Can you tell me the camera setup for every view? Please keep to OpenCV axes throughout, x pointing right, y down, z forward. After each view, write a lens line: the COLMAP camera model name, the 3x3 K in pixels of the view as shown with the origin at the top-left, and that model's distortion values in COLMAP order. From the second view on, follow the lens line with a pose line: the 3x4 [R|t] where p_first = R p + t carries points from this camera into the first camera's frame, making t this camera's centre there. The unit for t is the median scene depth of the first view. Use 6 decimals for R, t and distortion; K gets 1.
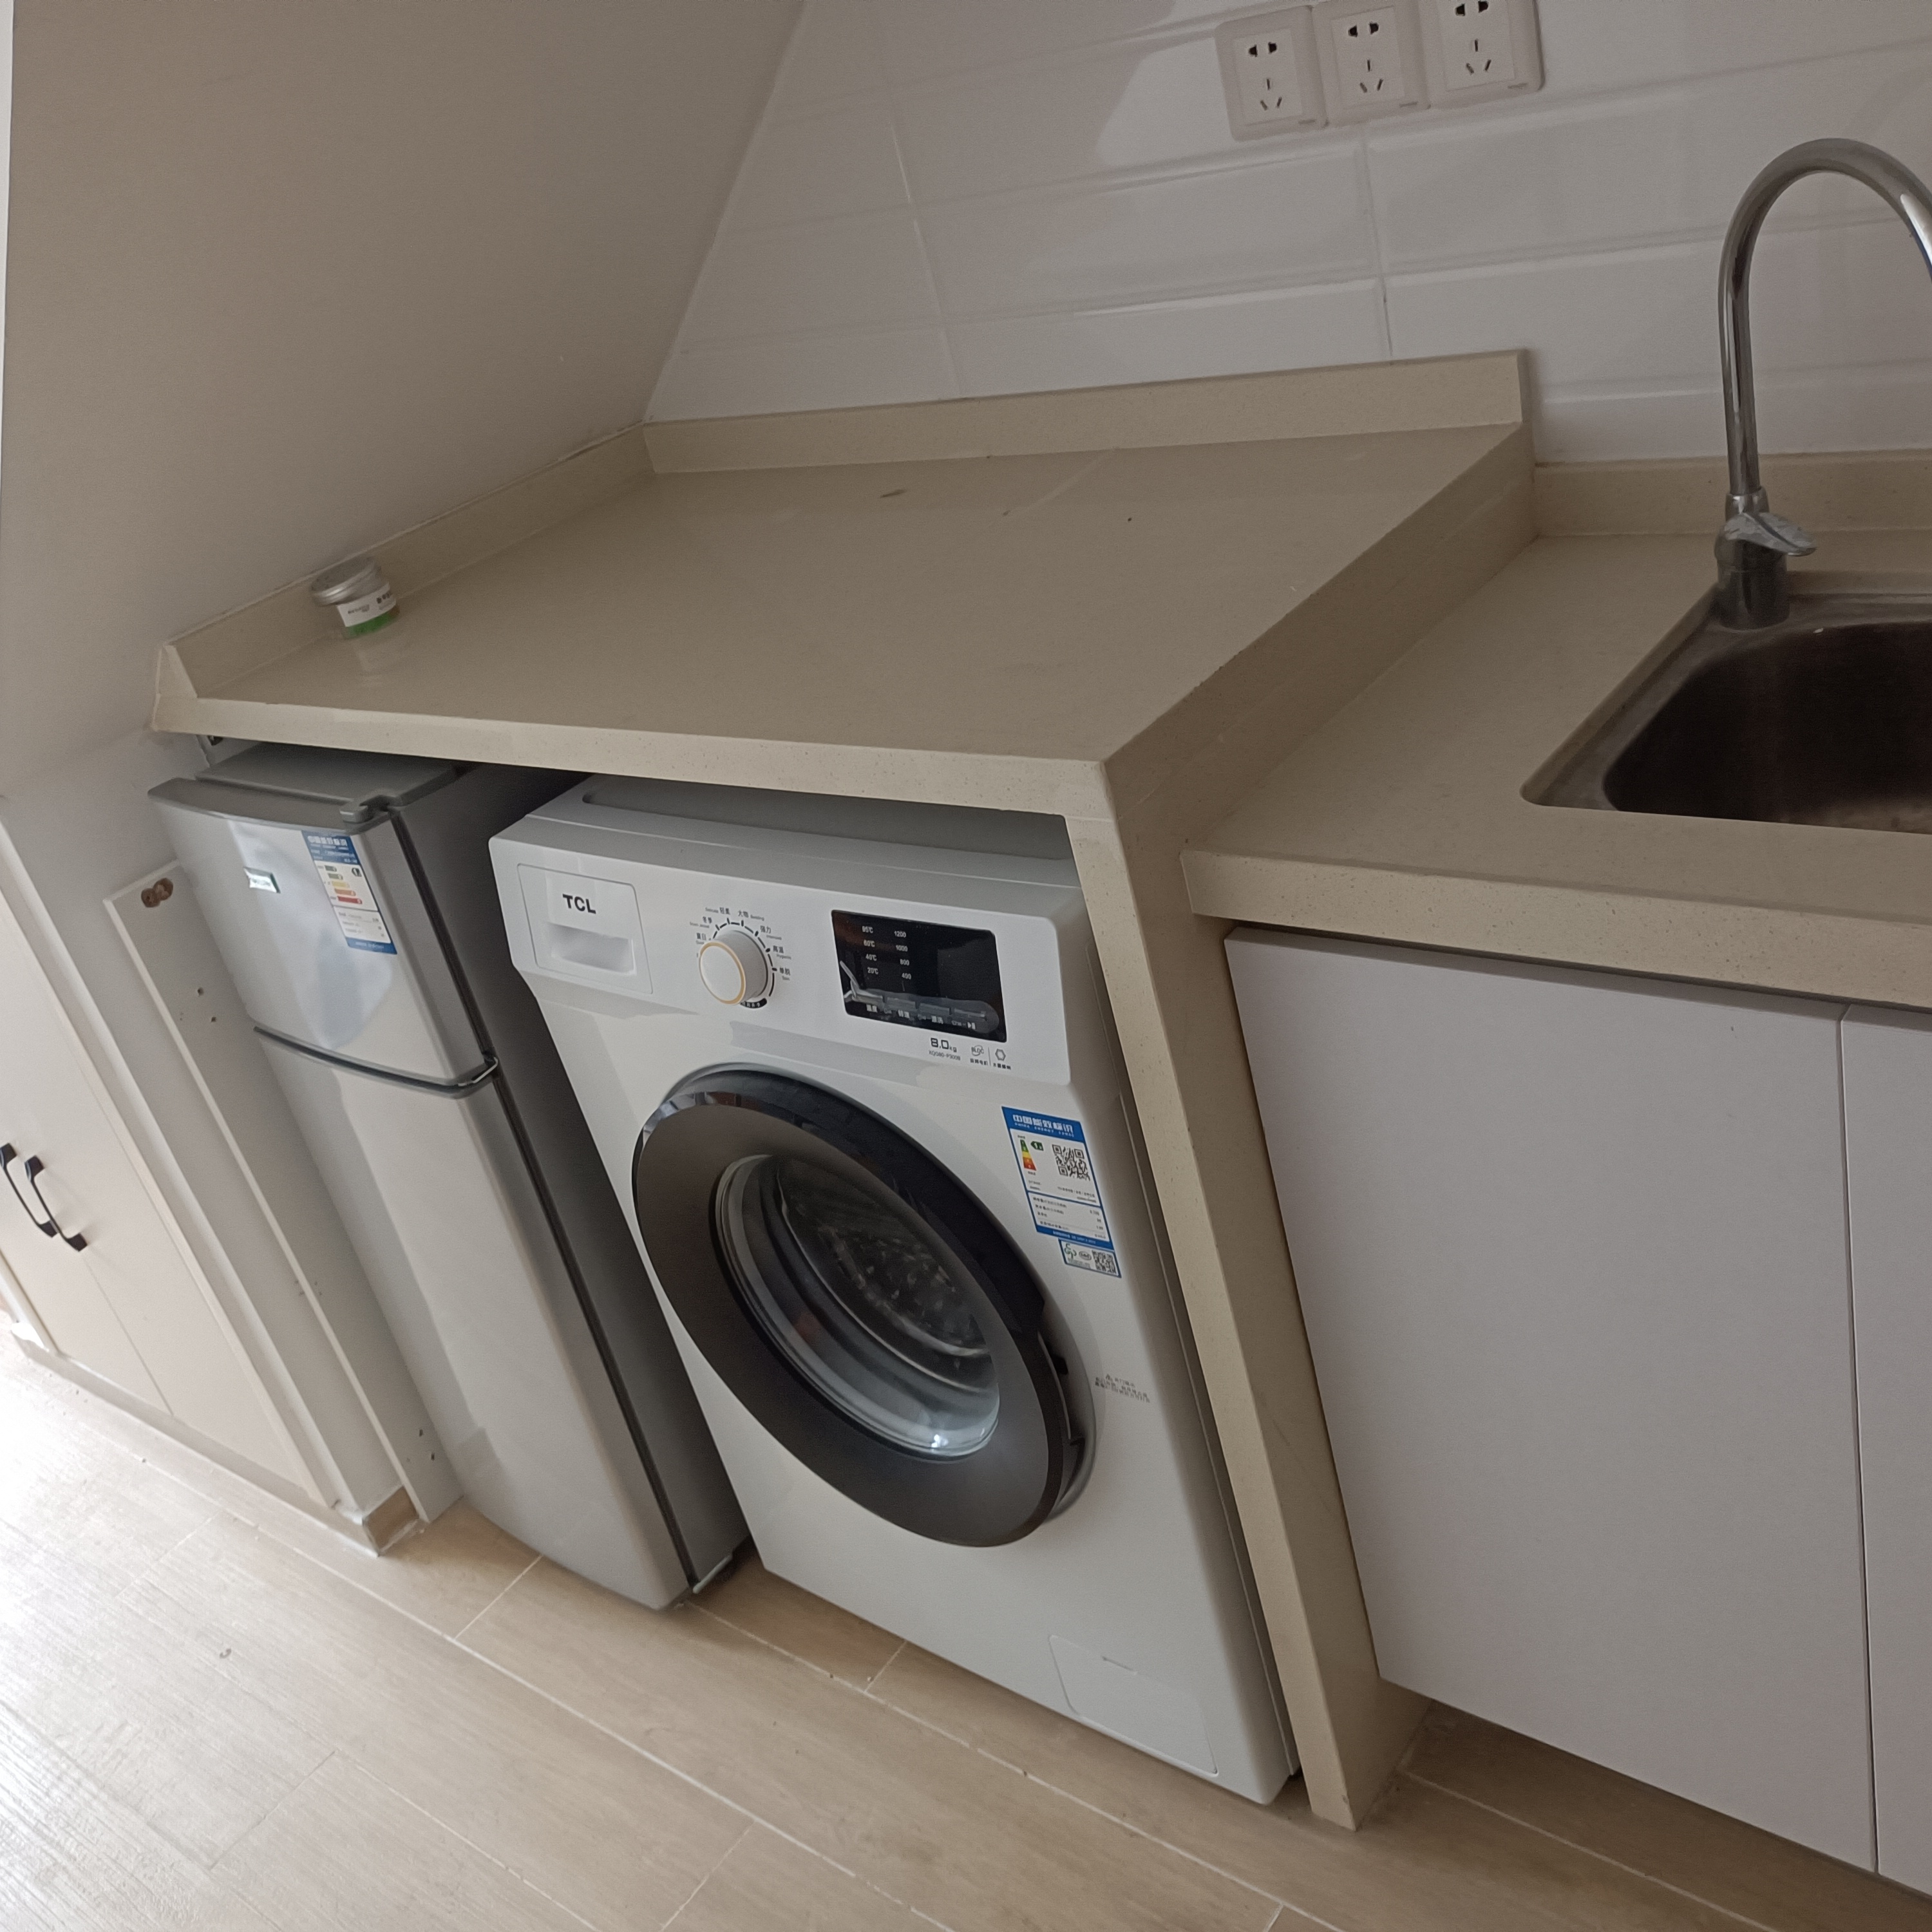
lens RADIAL K [[2138.5, 0, 966.0], [0, 2138.5, 966.0], [0, 0, 1]] dist [-0.011048, 0.209050]
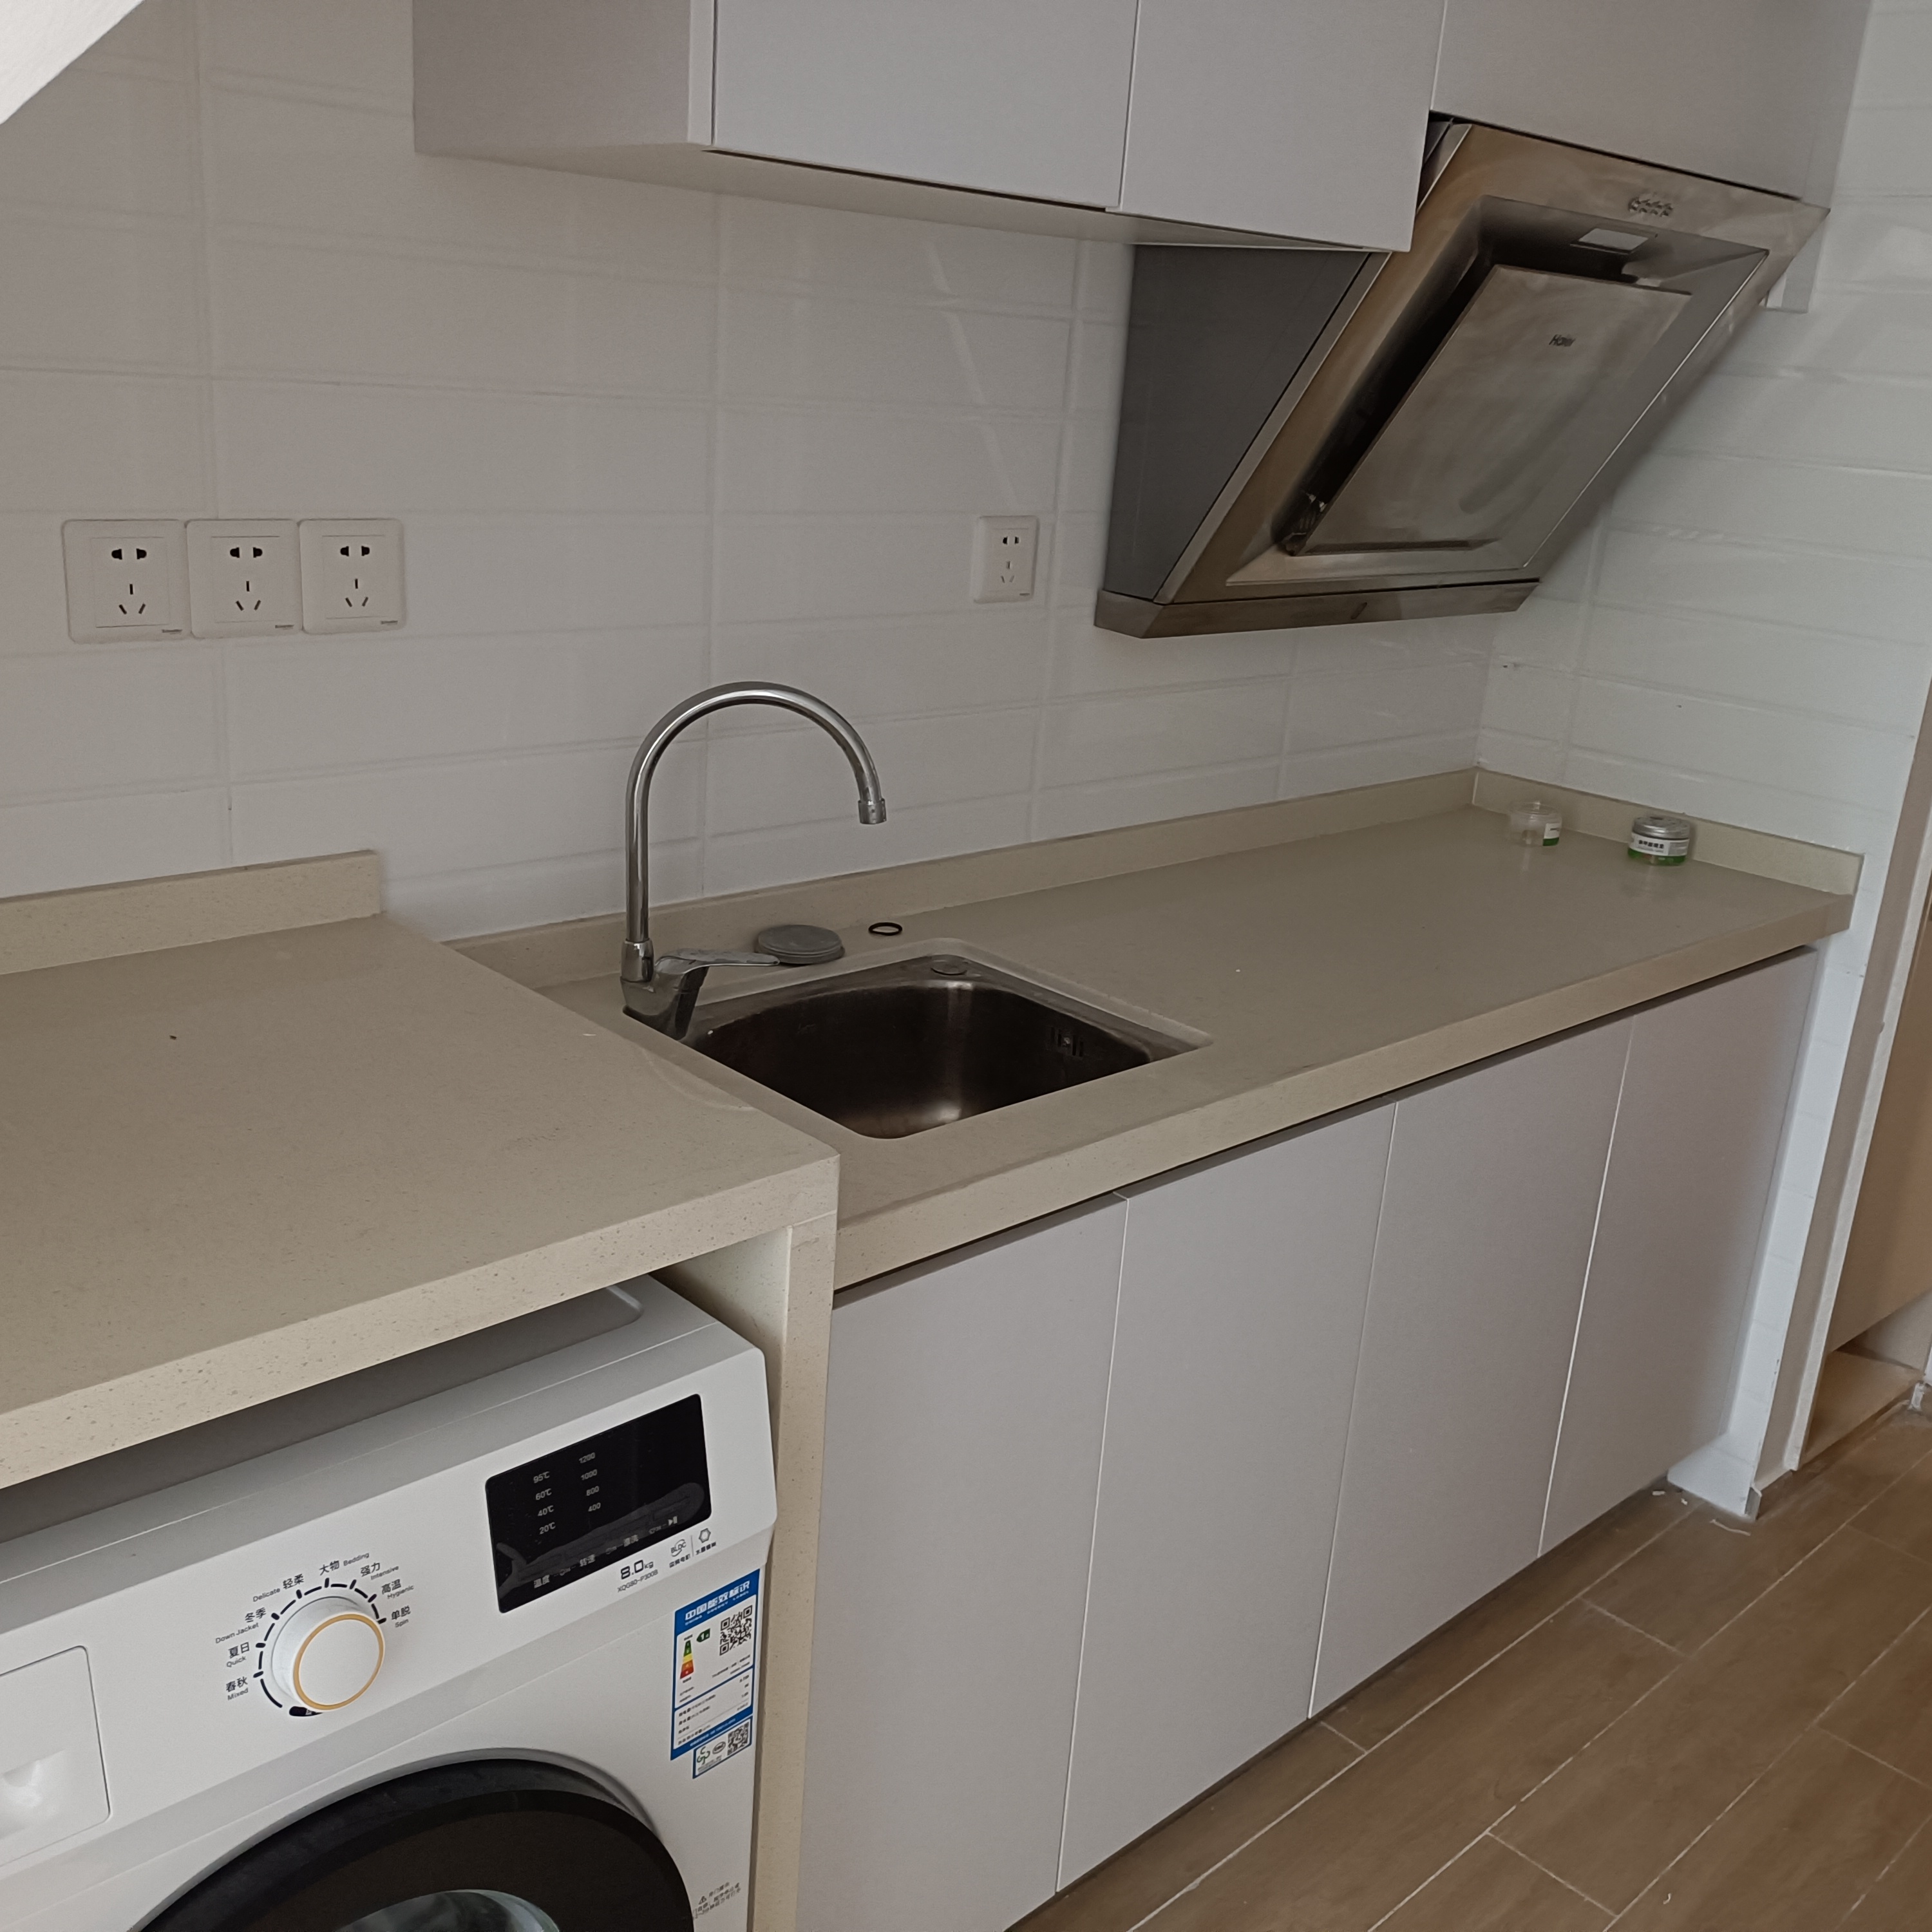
lens RADIAL K [[1911.8, 0, 959.5], [0, 1911.8, 956.9], [0, 0, 1]] dist [0.115592, -0.189237]
pose [[0.107507, -0.047083, 0.993089, -0.744409], [0.370955, 0.928643, 0.003869, -0.143560], [-0.922407, 0.367975, 0.117302, 0.692651]]
